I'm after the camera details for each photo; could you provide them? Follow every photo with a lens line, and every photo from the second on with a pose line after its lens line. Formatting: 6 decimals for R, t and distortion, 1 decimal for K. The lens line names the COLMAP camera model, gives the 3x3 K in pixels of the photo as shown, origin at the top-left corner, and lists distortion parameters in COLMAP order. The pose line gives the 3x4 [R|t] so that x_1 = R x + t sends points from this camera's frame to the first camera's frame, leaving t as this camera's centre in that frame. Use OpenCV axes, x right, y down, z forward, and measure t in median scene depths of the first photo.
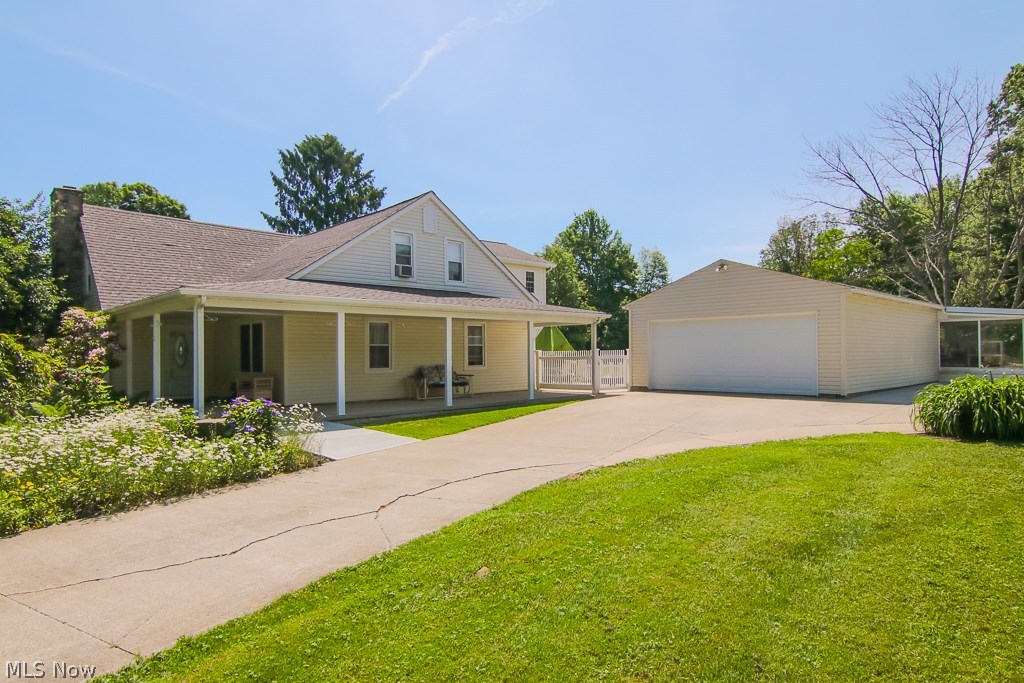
lens RADIAL K [[595.5, 0, 513.4], [0, 595.5, 323.7], [0, 0, 1]] dist [-0.002176, -0.001487]
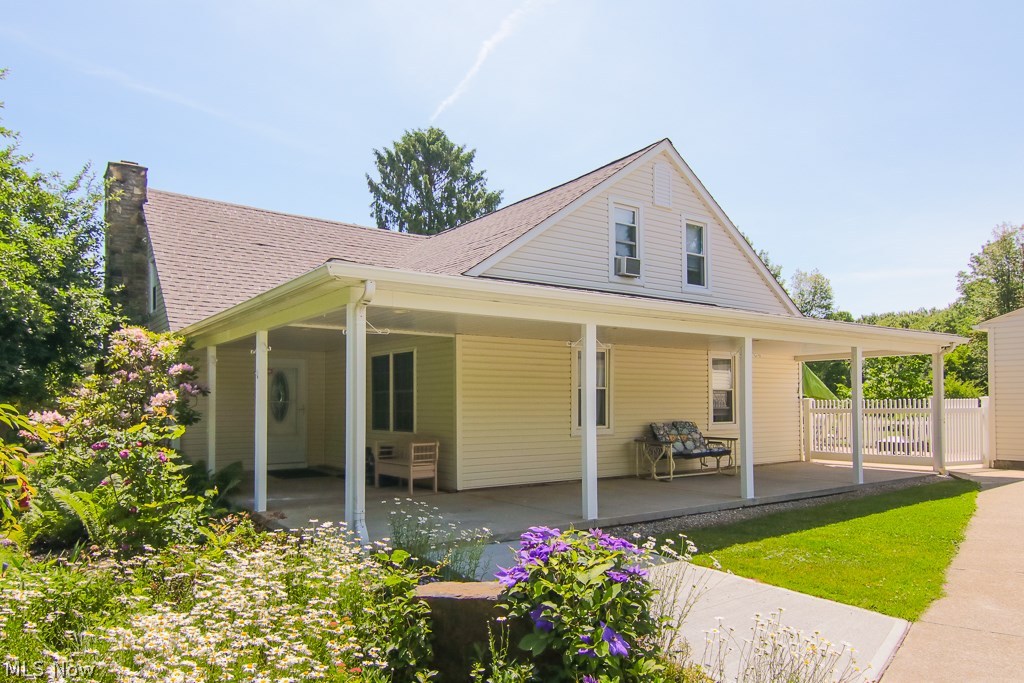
lens RADIAL K [[685.7, 0, 512.0], [0, 685.7, 341.5], [0, 0, 1]] dist [0.002612, 0.038529]
pose [[0.990017, -0.008737, -0.140677, -0.203393], [0.003322, 0.999246, -0.038685, 0.014945], [0.140909, 0.037832, 0.989299, 0.289080]]
